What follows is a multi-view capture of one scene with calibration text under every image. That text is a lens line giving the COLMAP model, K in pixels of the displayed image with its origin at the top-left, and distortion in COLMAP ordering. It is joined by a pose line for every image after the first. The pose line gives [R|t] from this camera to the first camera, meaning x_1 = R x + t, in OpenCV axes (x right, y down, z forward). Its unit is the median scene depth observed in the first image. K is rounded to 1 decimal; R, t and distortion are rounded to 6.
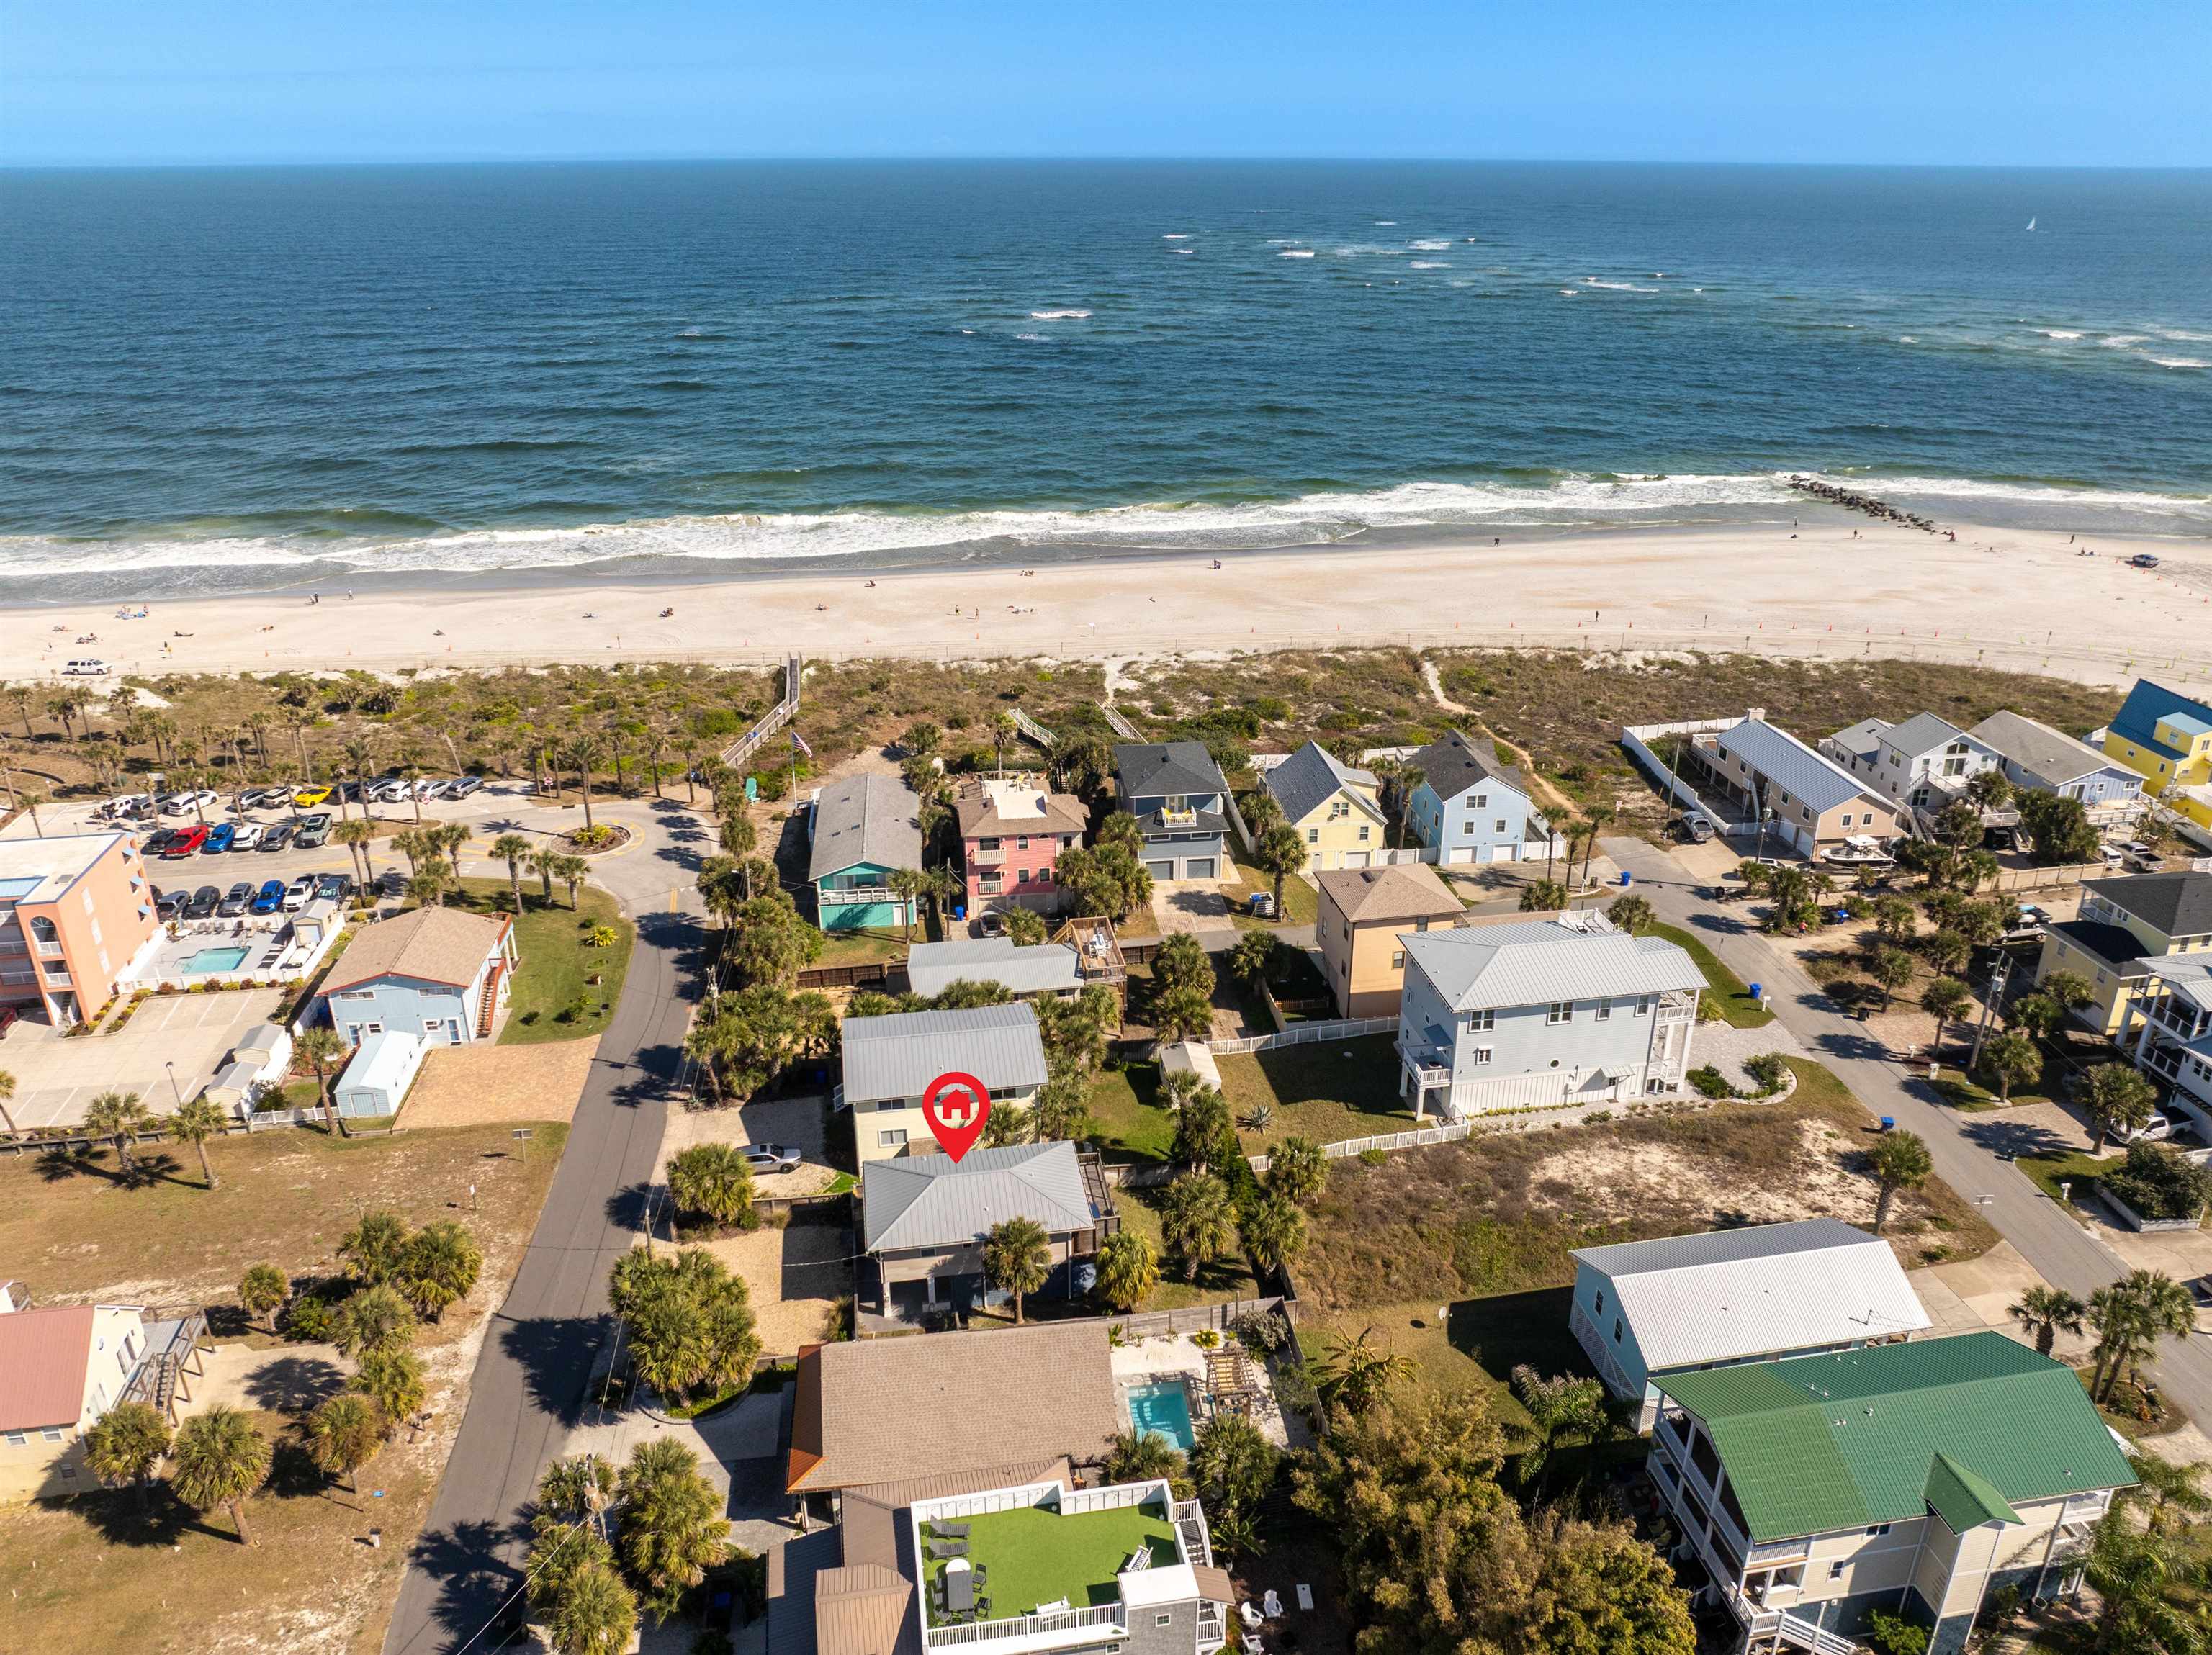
lens RADIAL K [[1482.5, 0, 1106.0], [0, 1482.5, 827.5], [0, 0, 1]] dist [-0.021956, -0.018984]
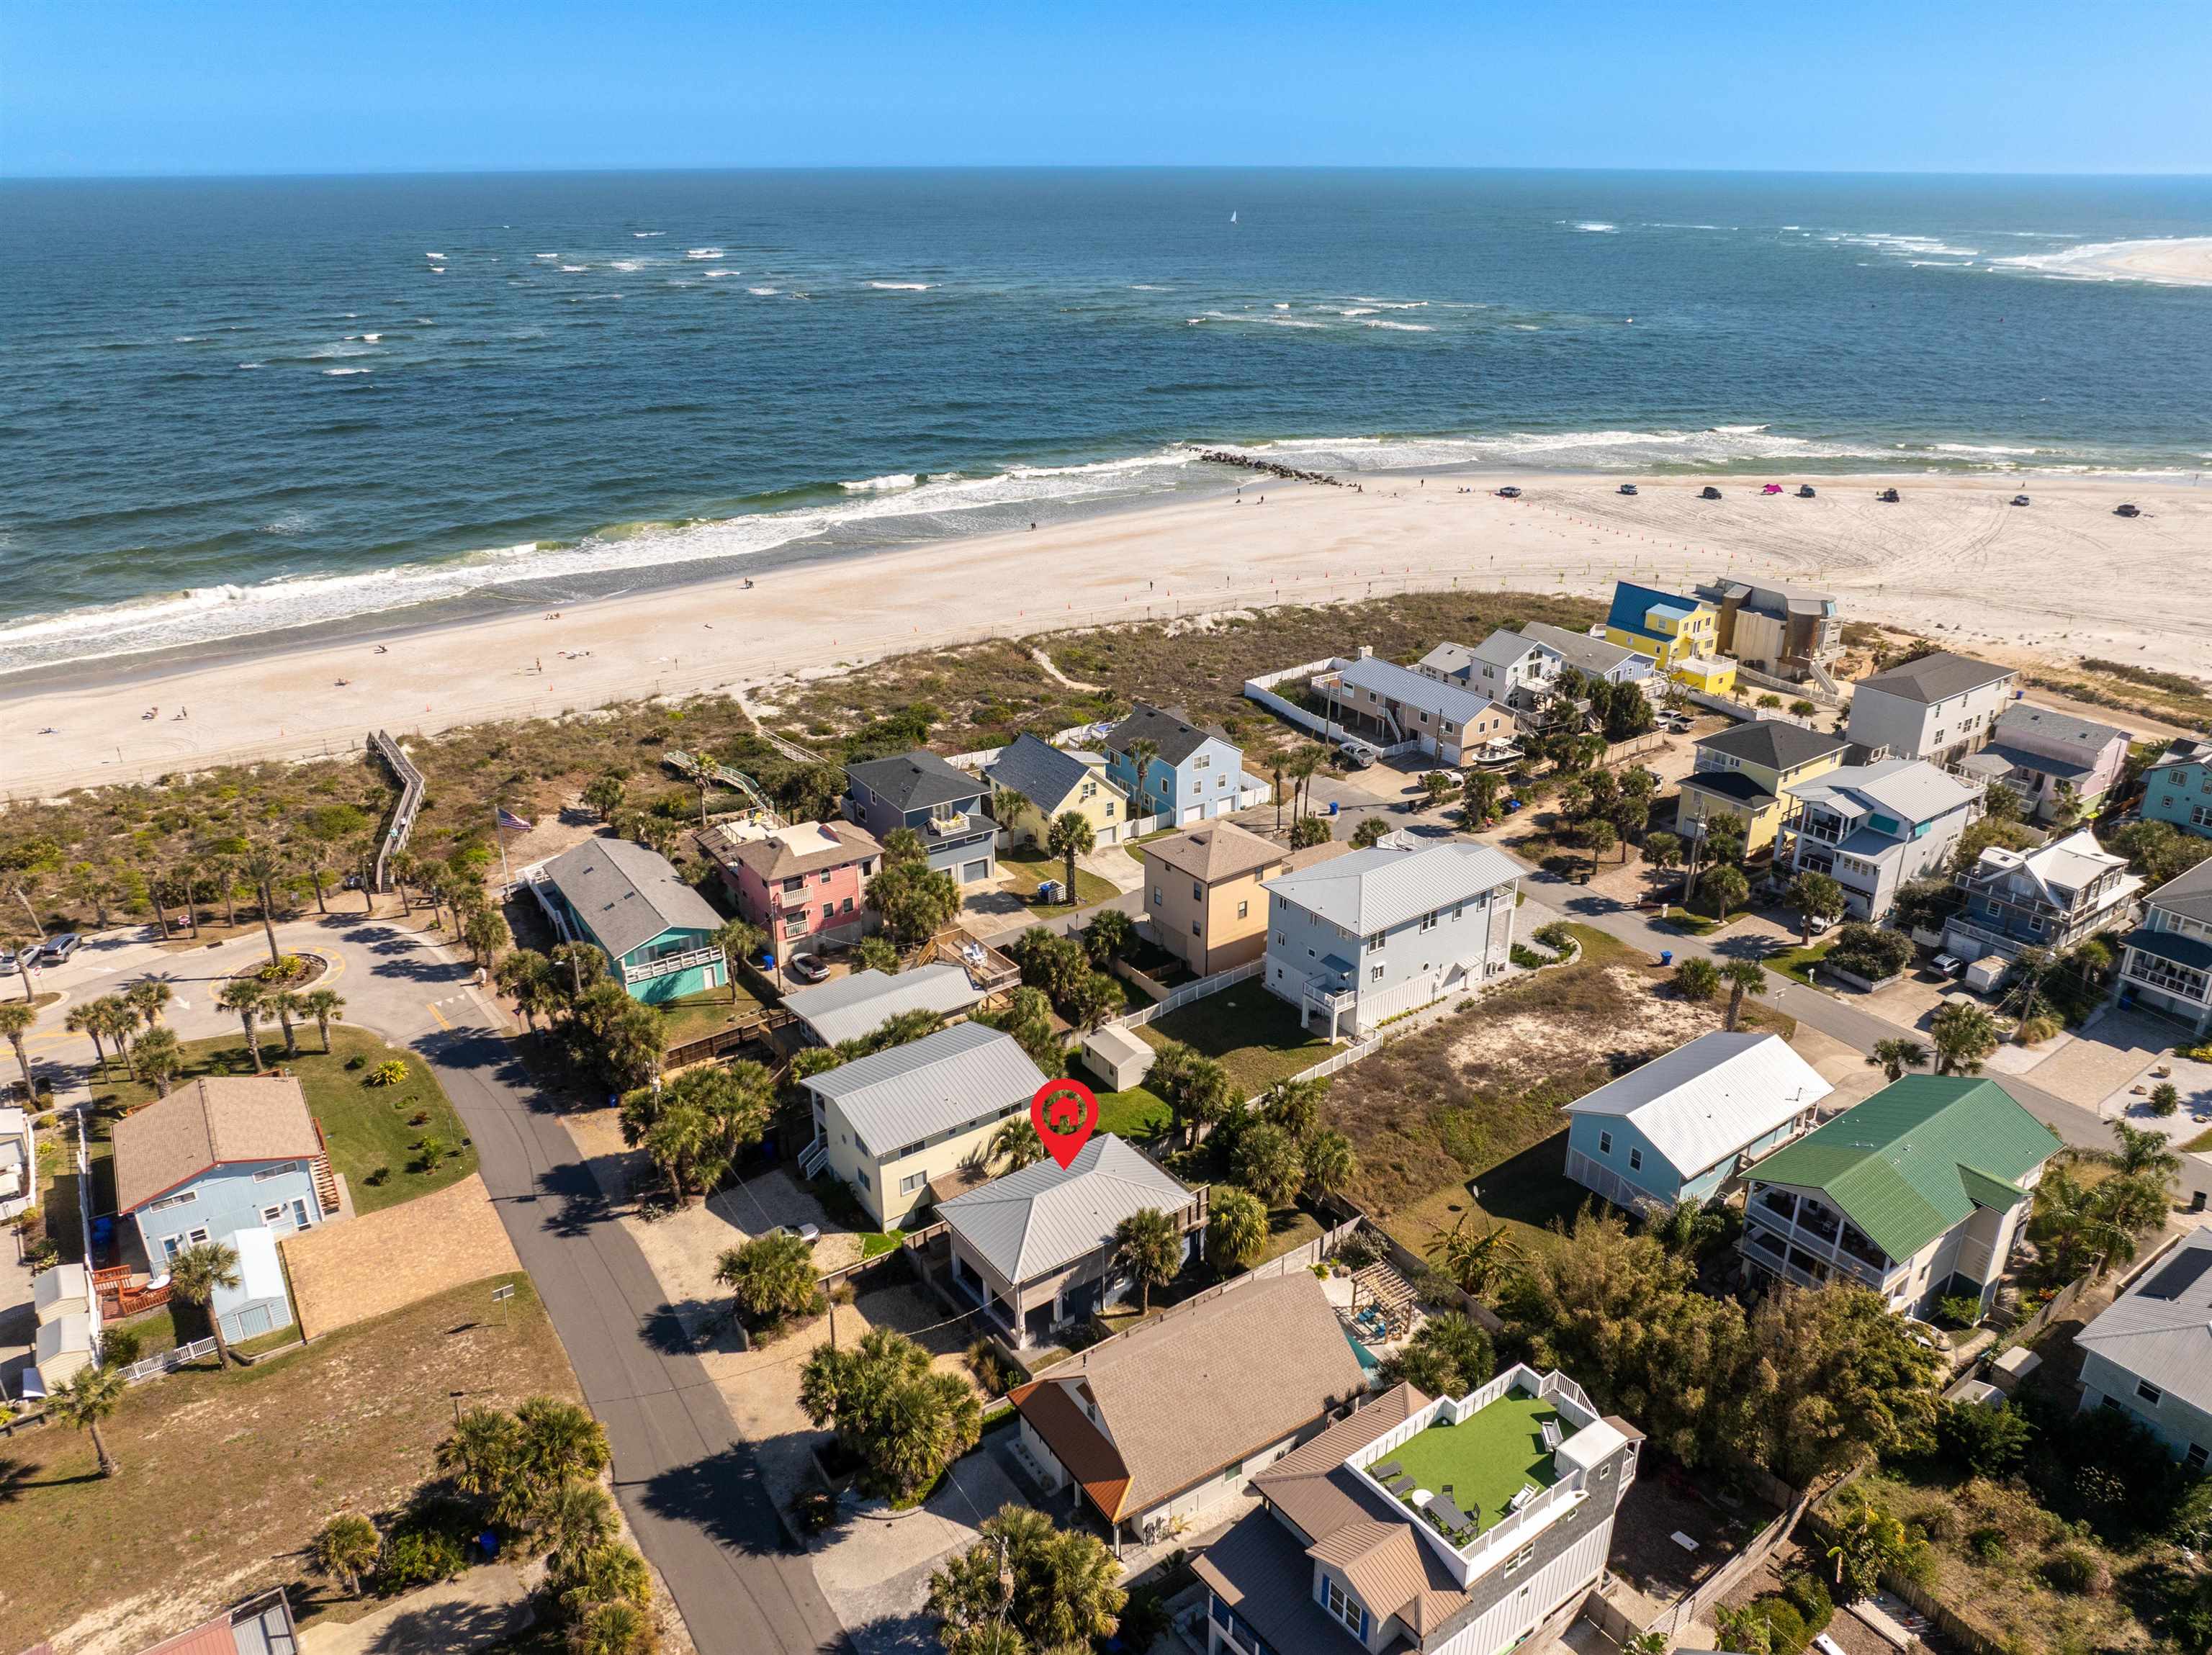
lens RADIAL K [[1482.5, 0, 1106.0], [0, 1482.5, 827.5], [0, 0, 1]] dist [-0.021956, -0.018984]
pose [[0.904434, -0.176490, 0.388394, -0.258444], [0.178502, 0.983444, 0.031217, -0.018151], [-0.387473, 0.041095, 0.920965, 0.038421]]
